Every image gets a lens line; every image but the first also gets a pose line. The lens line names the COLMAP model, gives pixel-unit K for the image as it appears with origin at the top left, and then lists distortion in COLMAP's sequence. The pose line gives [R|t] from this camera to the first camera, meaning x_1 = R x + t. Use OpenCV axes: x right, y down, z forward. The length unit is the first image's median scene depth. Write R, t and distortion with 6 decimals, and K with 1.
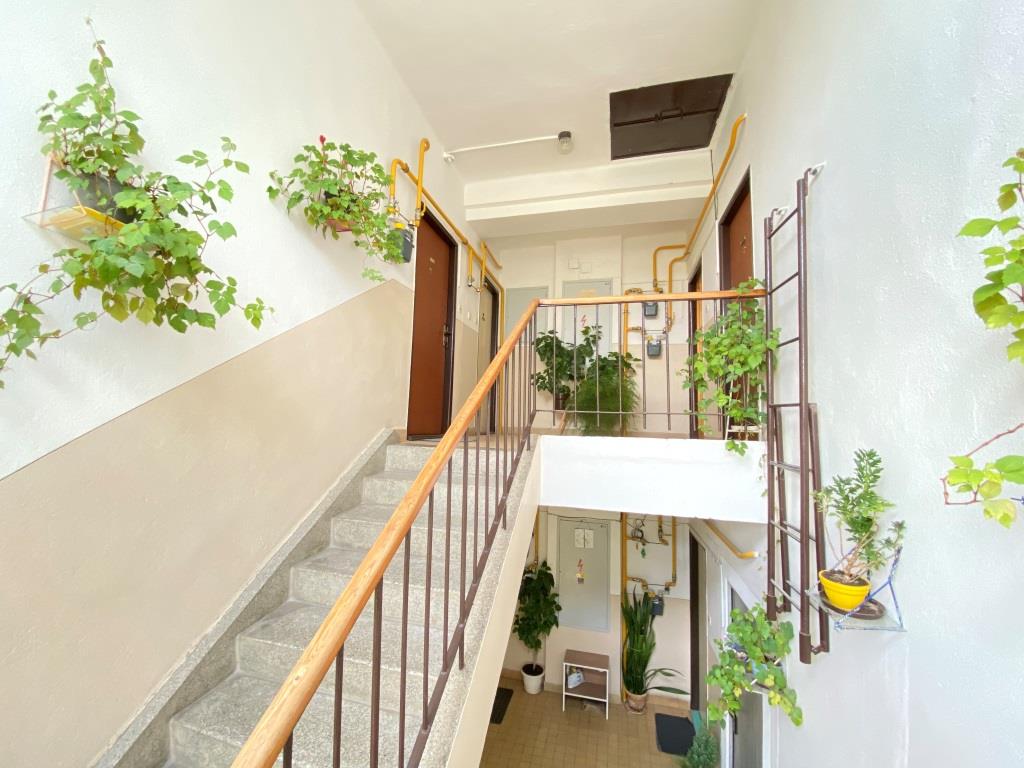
lens RADIAL K [[412.6, 0, 512.0], [0, 412.6, 384.0], [0, 0, 1]] dist [0.033029, -0.027761]
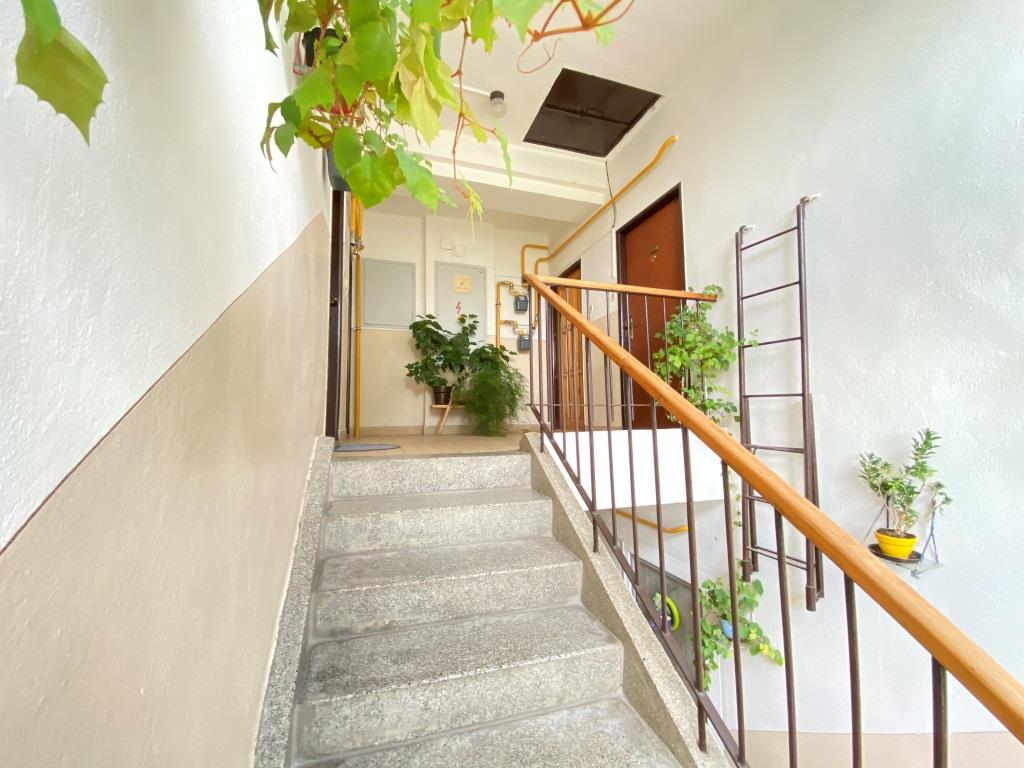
lens RADIAL K [[412.6, 0, 512.0], [0, 412.6, 384.0], [0, 0, 1]] dist [0.033029, -0.027761]
pose [[0.844211, 0.007952, 0.535952, -0.235824], [-0.014717, 0.999857, 0.008346, 0.007897], [-0.535809, -0.014934, 0.844207, 0.164186]]
